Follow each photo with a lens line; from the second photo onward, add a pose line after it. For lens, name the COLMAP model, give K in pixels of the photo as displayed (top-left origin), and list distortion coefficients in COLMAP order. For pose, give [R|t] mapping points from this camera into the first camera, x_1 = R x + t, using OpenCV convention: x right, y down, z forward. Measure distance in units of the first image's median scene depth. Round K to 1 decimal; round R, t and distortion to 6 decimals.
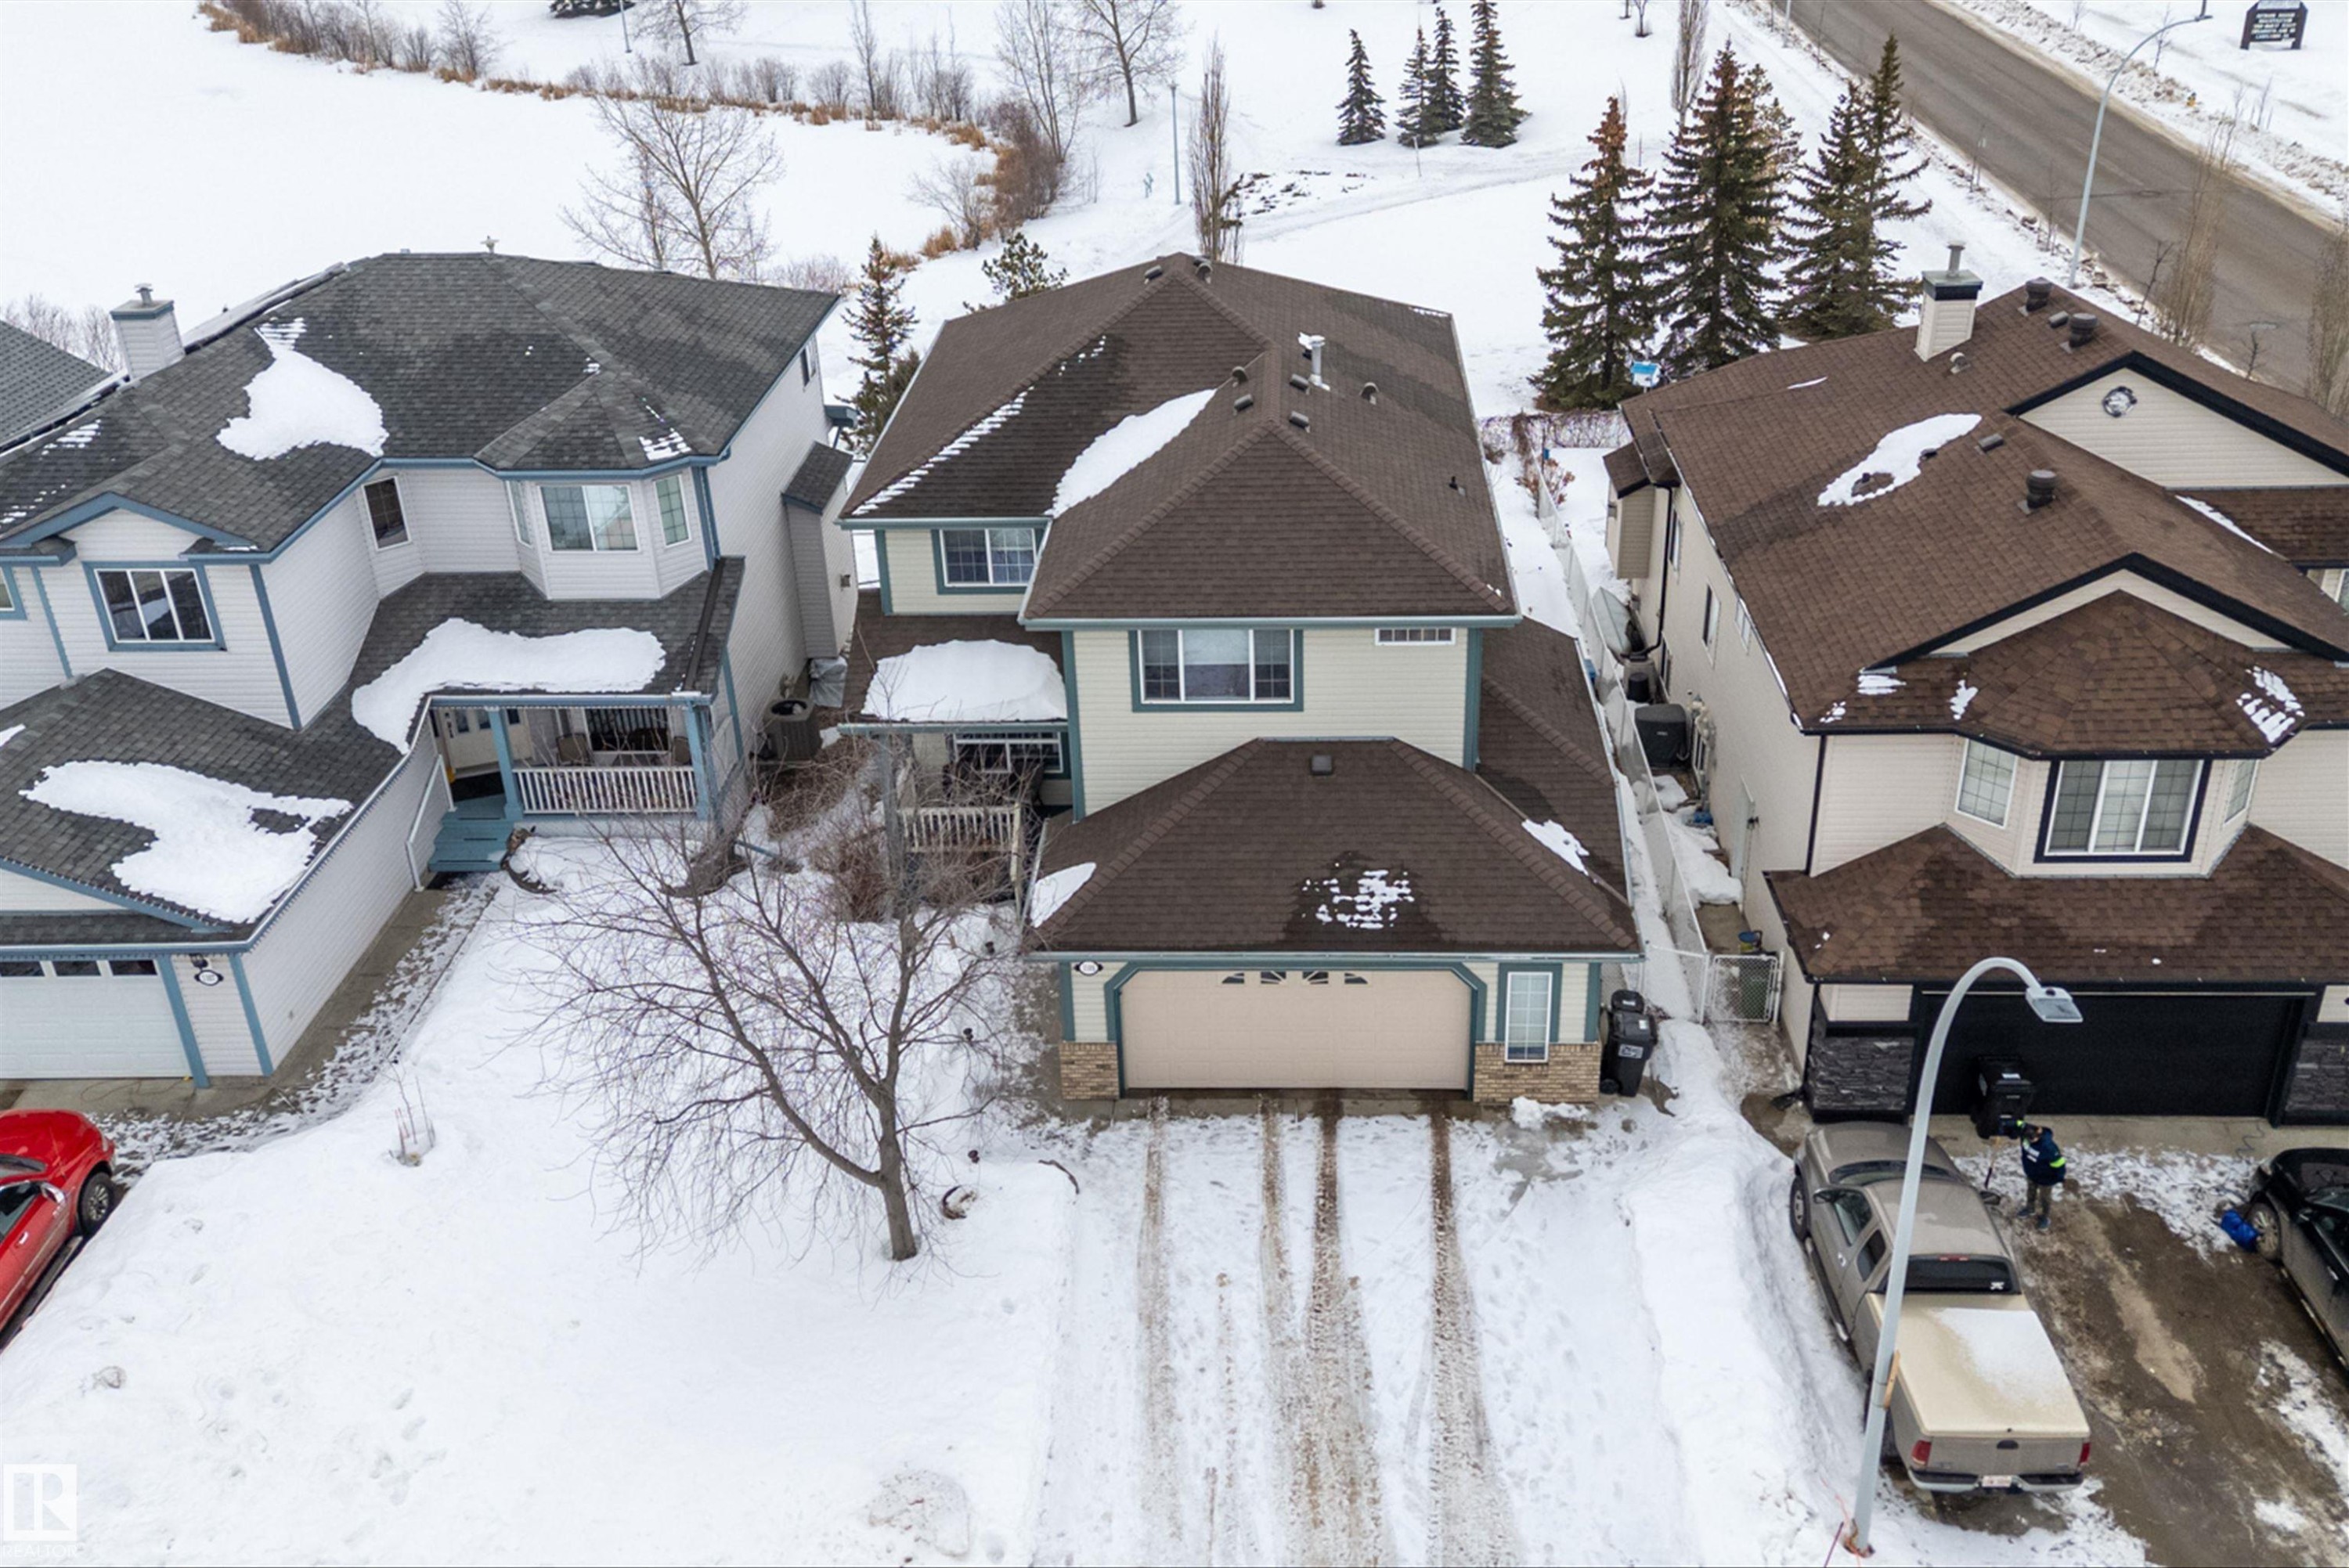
lens RADIAL K [[2046.9, 0, 1187.0], [0, 2046.9, 788.5], [0, 0, 1]] dist [0.137260, -0.015890]
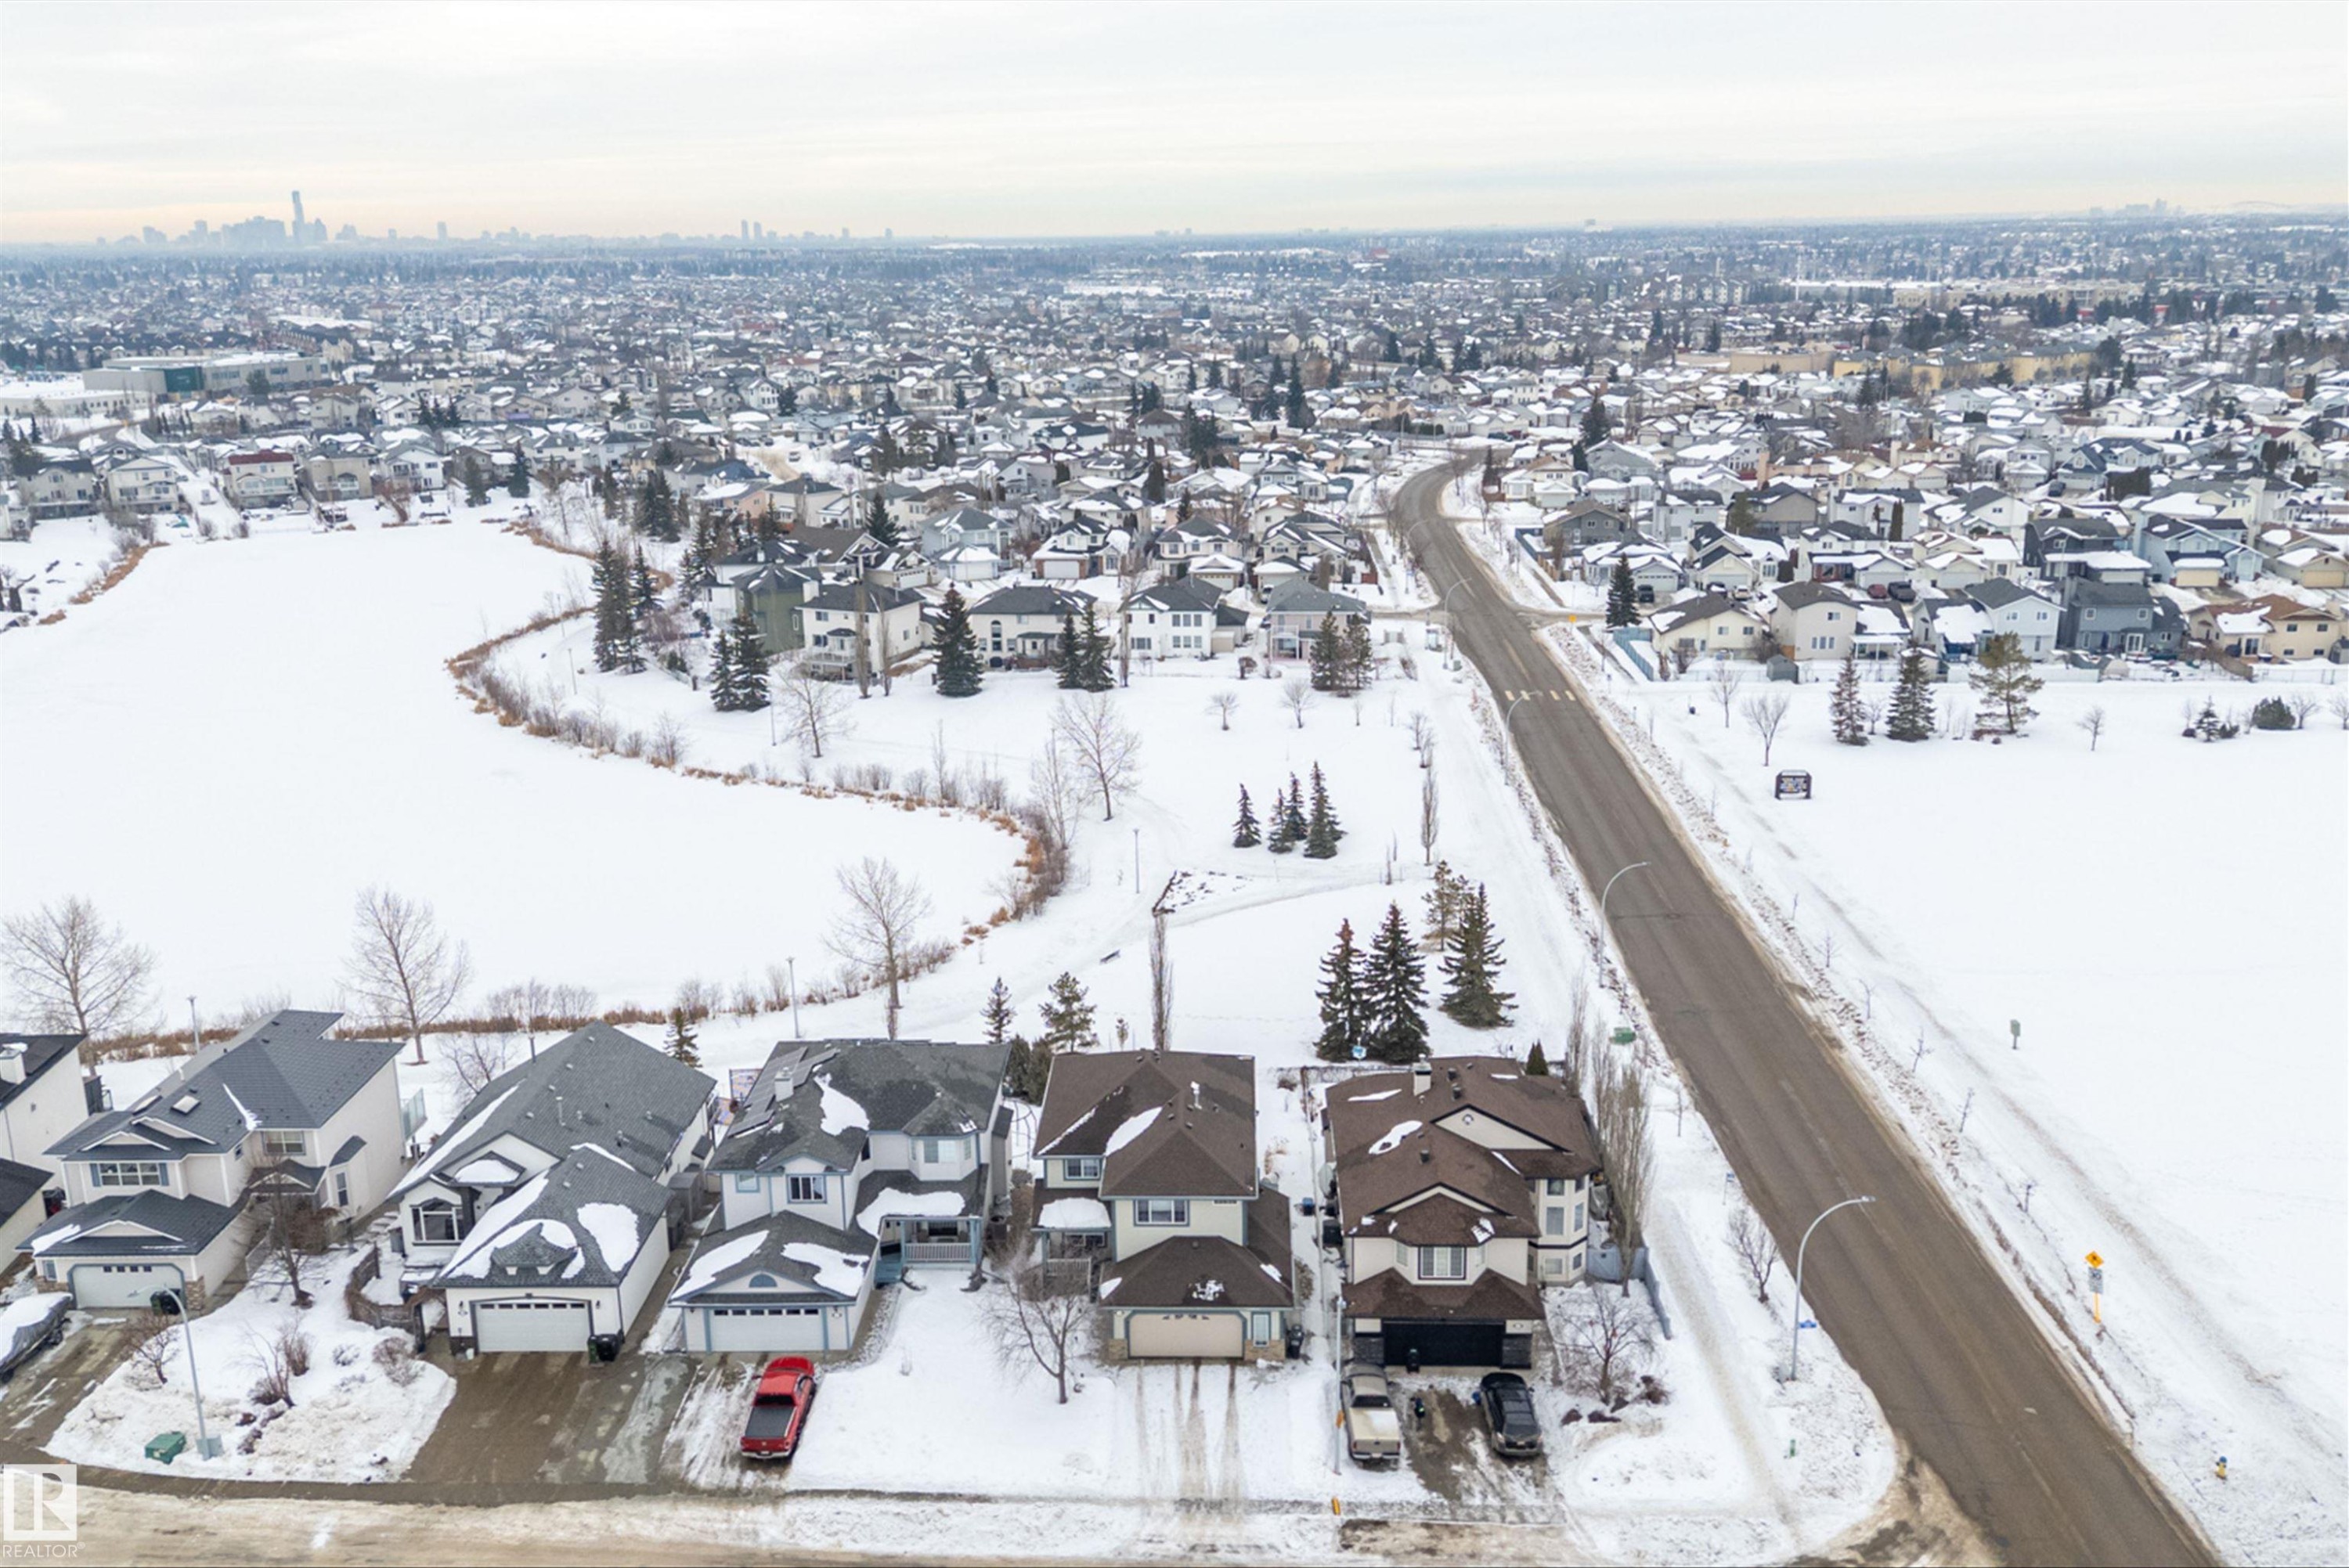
lens RADIAL K [[2046.9, 0, 1167.9], [0, 2046.9, 789.9], [0, 0, 1]] dist [0.137260, -0.015890]
pose [[0.999748, 0.011262, 0.019419, -0.039966], [-0.006906, 0.977397, -0.211298, -0.023612], [-0.021360, 0.211111, 0.977229, -2.005355]]
